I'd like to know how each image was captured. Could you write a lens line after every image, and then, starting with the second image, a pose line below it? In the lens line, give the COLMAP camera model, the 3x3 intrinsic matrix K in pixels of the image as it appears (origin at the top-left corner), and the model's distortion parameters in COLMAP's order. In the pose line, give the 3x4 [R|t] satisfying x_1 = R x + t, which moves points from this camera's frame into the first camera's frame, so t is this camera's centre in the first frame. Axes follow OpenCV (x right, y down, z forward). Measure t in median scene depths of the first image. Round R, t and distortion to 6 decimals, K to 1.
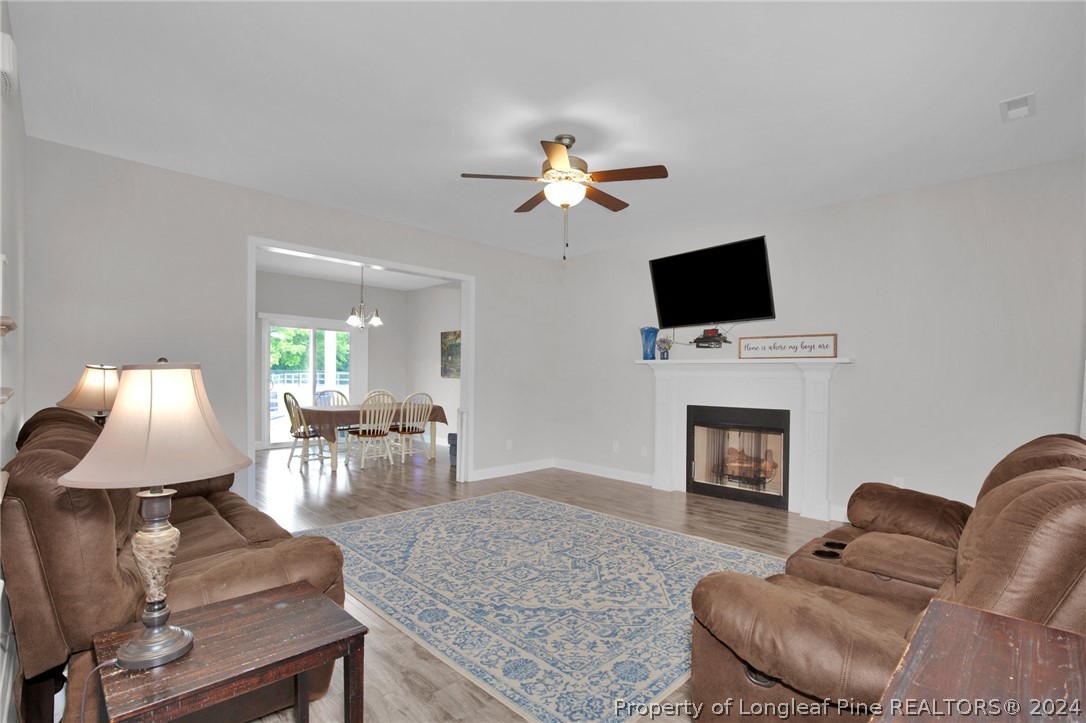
lens RADIAL K [[522.5, 0, 545.7], [0, 522.5, 369.6], [0, 0, 1]] dist [-0.028205, 0.000513]
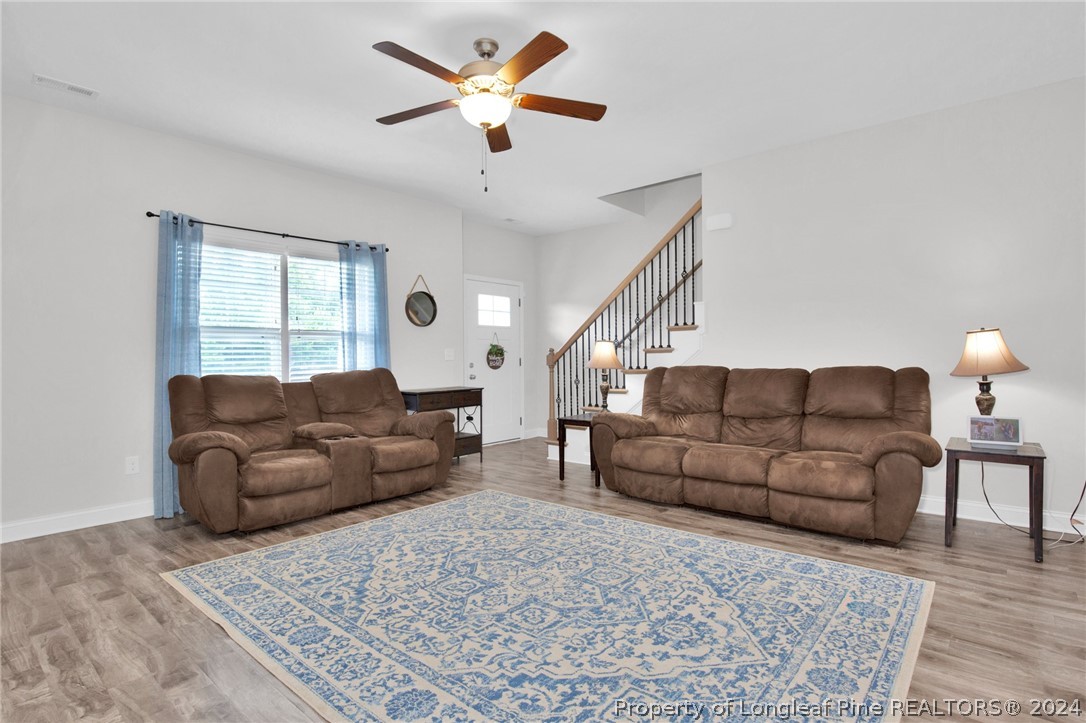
lens RADIAL K [[542.1, 0, 557.3], [0, 542.1, 368.8], [0, 0, 1]] dist [-0.027349, 0.000407]
pose [[-0.993950, -0.000092, -0.109831, 0.015779], [-0.001480, 0.999920, 0.012550, 0.050534], [0.109822, 0.012636, -0.993871, 1.658294]]
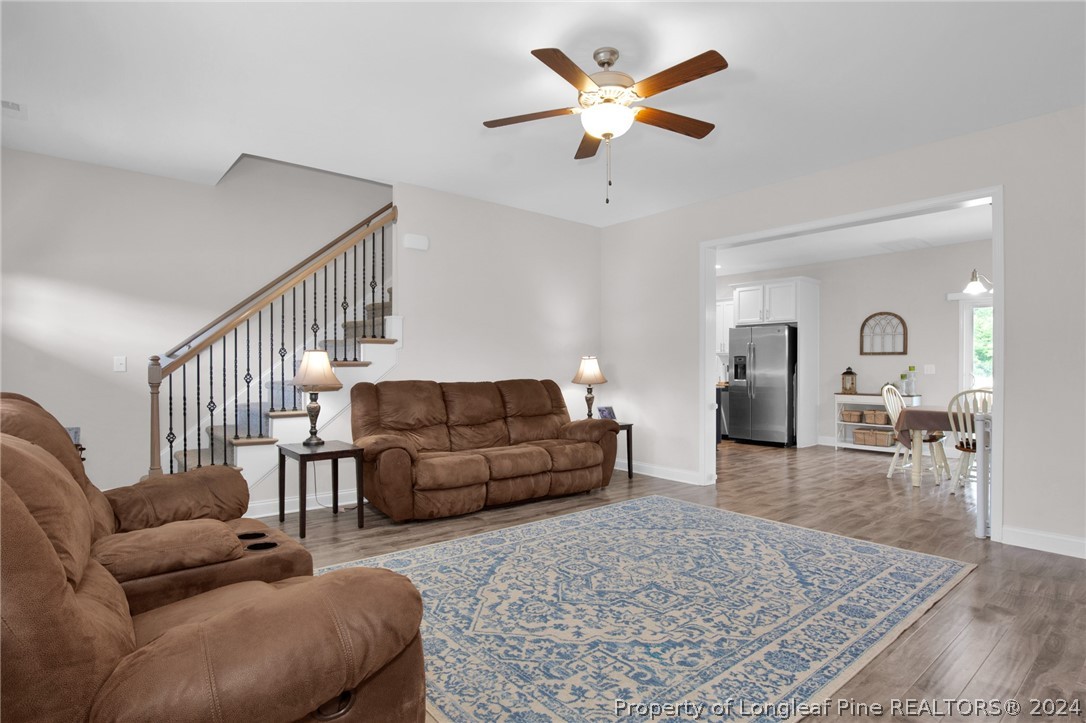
lens RADIAL K [[546.0, 0, 537.8], [0, 546.0, 372.9], [0, 0, 1]] dist [-0.019902, 0.000677]
pose [[-0.087624, -0.006282, -0.996134, 0.785912], [0.000585, 0.999980, -0.006358, 0.049091], [0.996153, -0.001140, -0.087619, 0.869091]]
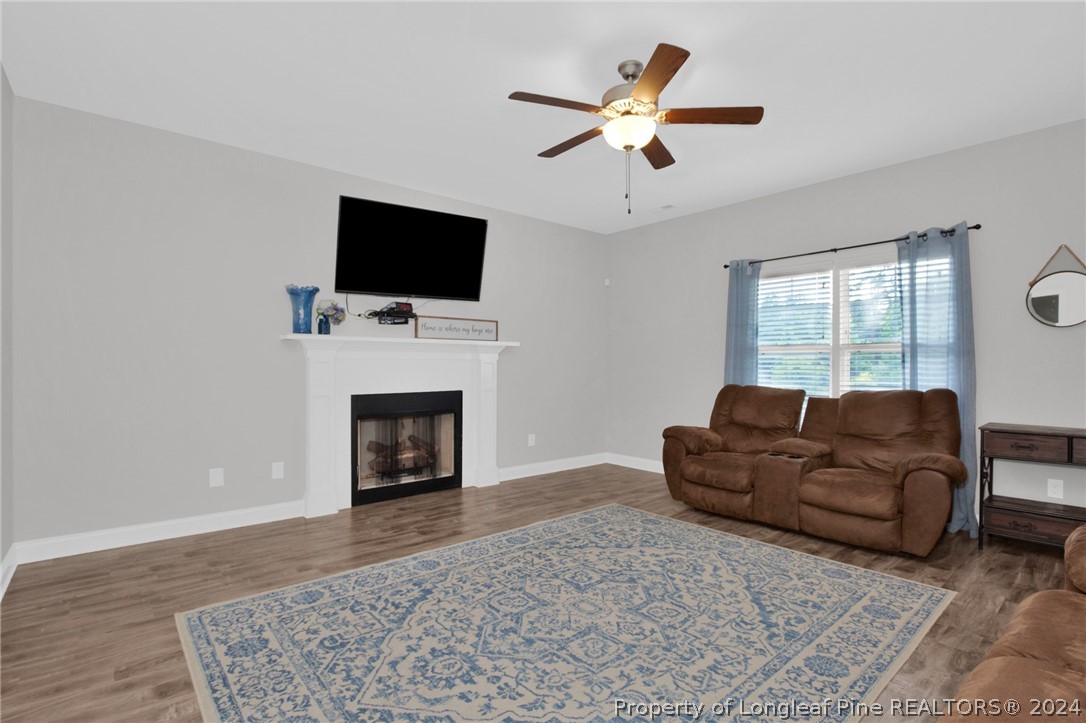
lens RADIAL K [[522.5, 0, 545.7], [0, 522.5, 369.6], [0, 0, 1]] dist [-0.028205, 0.000513]
pose [[0.056592, -0.019203, 0.998213, -0.699774], [-0.009482, 0.999760, 0.019770, 0.017962], [-0.998352, -0.010584, 0.056396, 0.975010]]
